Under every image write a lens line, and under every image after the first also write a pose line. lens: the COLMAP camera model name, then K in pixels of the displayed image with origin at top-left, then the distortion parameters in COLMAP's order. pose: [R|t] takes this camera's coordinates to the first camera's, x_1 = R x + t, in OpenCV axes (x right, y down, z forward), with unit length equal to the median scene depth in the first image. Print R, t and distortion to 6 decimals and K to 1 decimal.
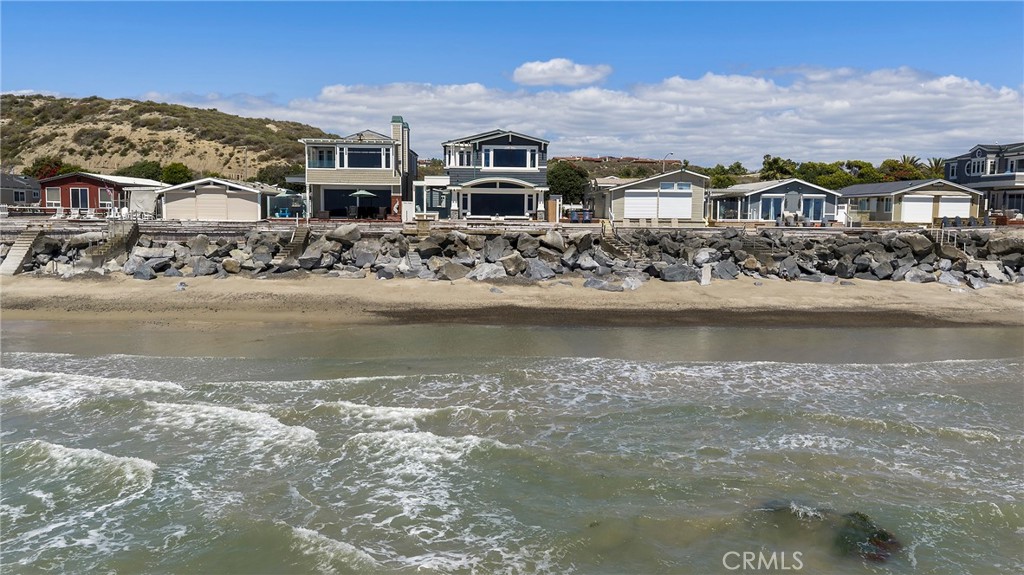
lens RADIAL K [[873.0, 0, 515.4], [0, 873.0, 293.4], [0, 0, 1]] dist [0.004193, -0.003317]
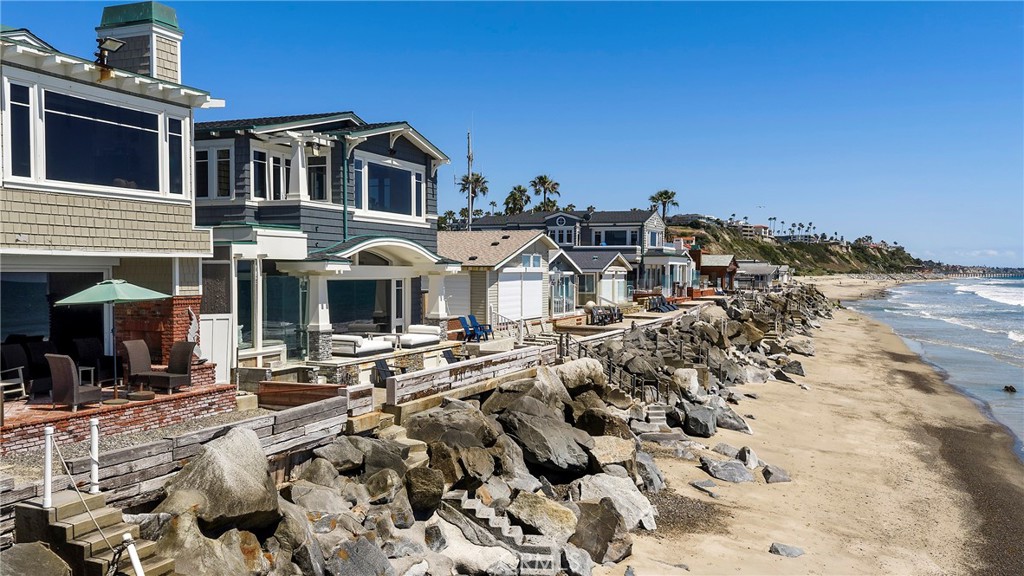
lens RADIAL K [[873.0, 0, 515.4], [0, 873.0, 293.9], [0, 0, 1]] dist [0.004193, -0.003317]
pose [[0.415672, -0.032837, 0.908921, -0.341670], [0.079528, 0.996833, -0.000357, -0.103897], [-0.906031, 0.072433, 0.416967, 0.791194]]
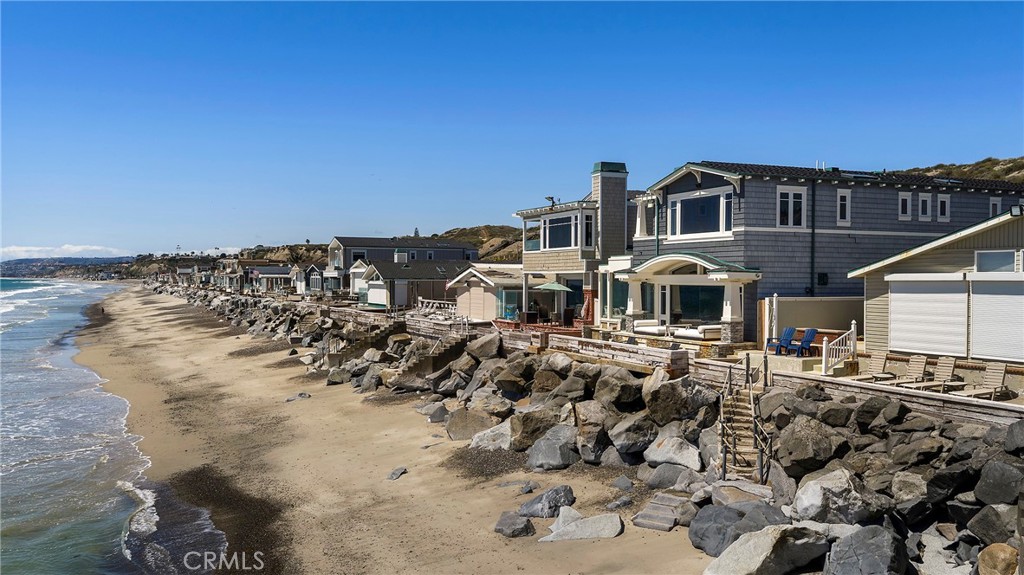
lens RADIAL K [[873.0, 0, 515.4], [0, 873.0, 293.4], [0, 0, 1]] dist [0.004193, -0.003317]
pose [[0.358790, 0.006416, -0.933396, 0.424115], [-0.081418, 0.996380, -0.024448, -0.089612], [0.929861, 0.084767, 0.358014, 0.728854]]
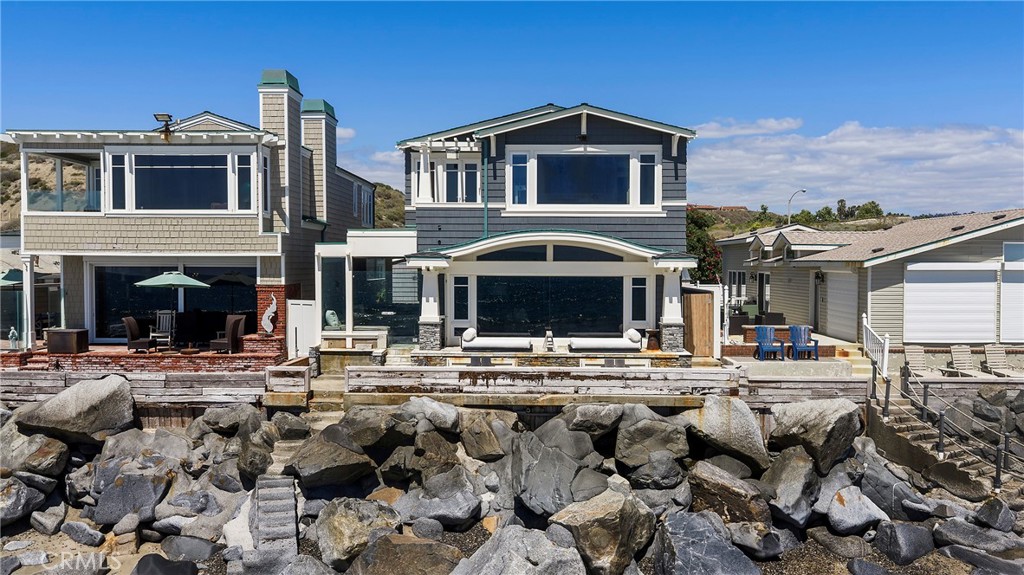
lens RADIAL K [[868.2, 0, 499.9], [0, 868.2, 283.6], [0, 0, 1]] dist [0.011017, 0.001746]
pose [[0.998147, -0.004960, -0.060652, -0.019136], [0.000870, 0.997734, -0.067272, -0.087806], [0.060848, 0.067095, 0.995889, 0.644391]]
